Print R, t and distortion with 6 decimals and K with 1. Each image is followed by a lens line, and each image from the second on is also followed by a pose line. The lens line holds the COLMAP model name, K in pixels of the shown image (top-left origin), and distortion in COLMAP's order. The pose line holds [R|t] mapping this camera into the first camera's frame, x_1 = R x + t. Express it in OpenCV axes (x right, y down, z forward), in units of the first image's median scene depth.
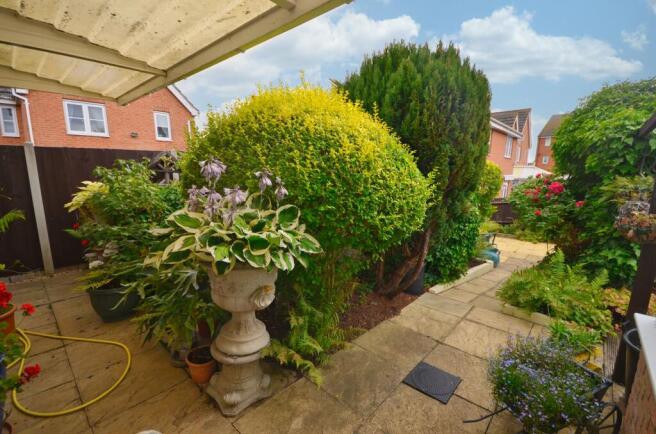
lens RADIAL K [[287.4, 0, 327.7], [0, 287.4, 218.6], [0, 0, 1]] dist [0.030770, -0.023195]
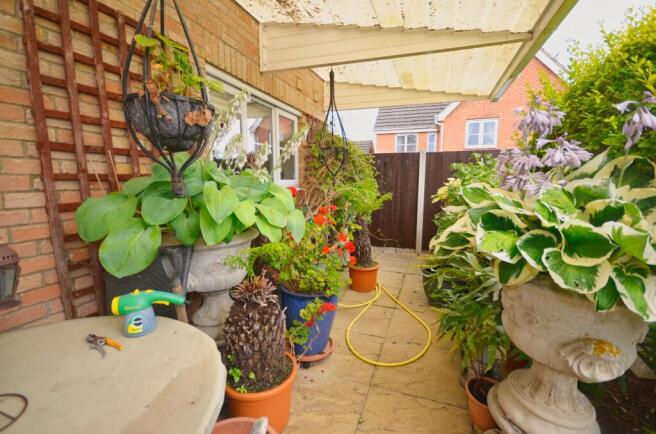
lens RADIAL K [[287.4, 0, 327.7], [0, 287.4, 218.6], [0, 0, 1]] dist [0.030770, -0.023195]
pose [[0.401815, 0.122733, -0.907459, 0.016972], [-0.154173, 0.985899, 0.065075, 0.067927], [0.902649, 0.113757, 0.415071, 0.346236]]
